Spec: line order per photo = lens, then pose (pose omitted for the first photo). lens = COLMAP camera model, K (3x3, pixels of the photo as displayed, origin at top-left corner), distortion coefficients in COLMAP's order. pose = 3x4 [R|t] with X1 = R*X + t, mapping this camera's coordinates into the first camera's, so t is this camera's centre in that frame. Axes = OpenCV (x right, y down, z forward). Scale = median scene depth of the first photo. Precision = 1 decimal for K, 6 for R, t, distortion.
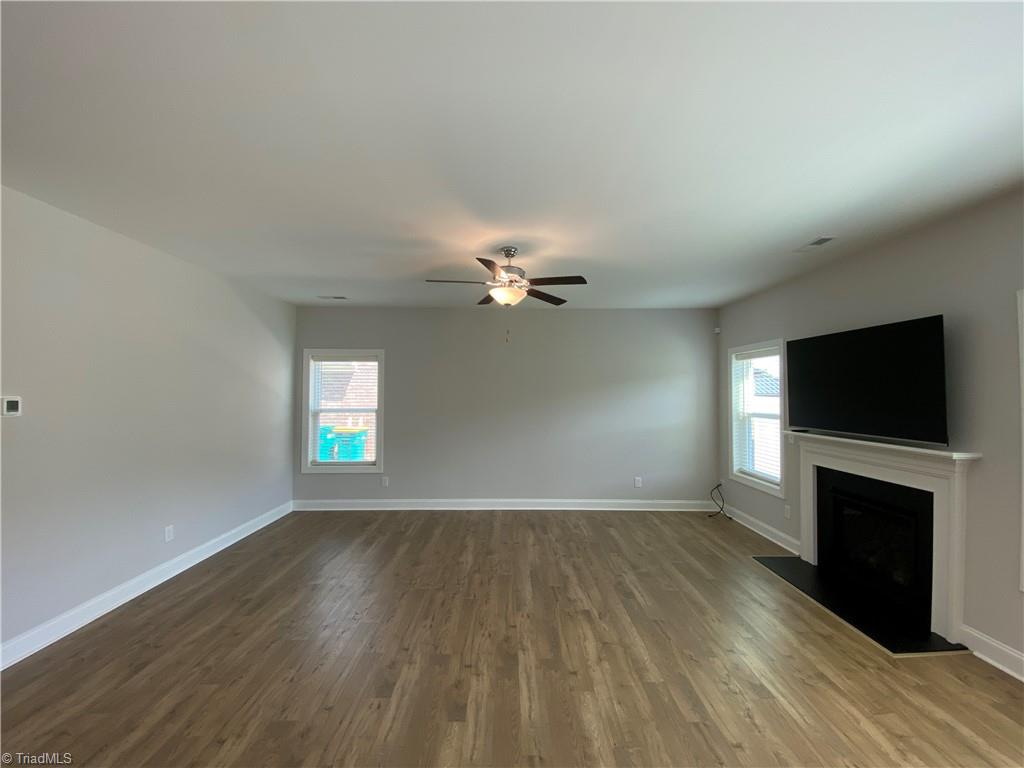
lens RADIAL K [[418.8, 0, 506.0], [0, 418.8, 384.9], [0, 0, 1]] dist [0.009780, -0.003797]
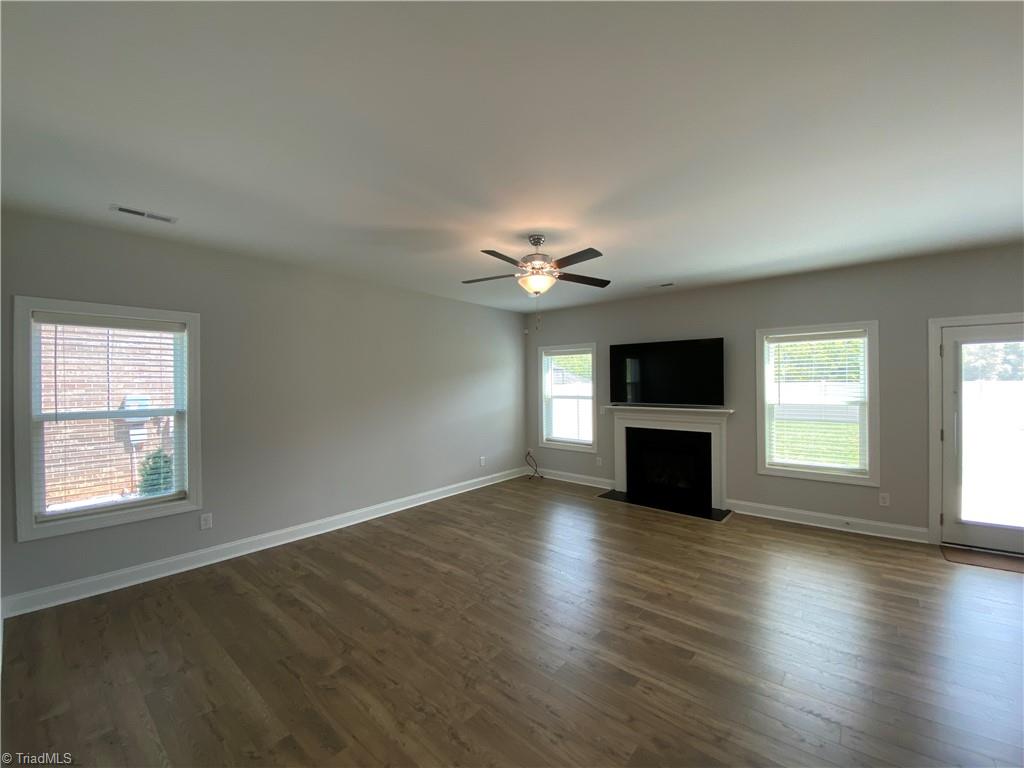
lens RADIAL K [[418.8, 0, 509.7], [0, 418.8, 386.6], [0, 0, 1]] dist [0.009780, -0.003797]
pose [[0.649447, -0.014700, 0.760265, -0.610418], [-0.003907, 0.999735, 0.022668, 0.009518], [-0.760397, -0.017691, 0.649218, 0.293471]]
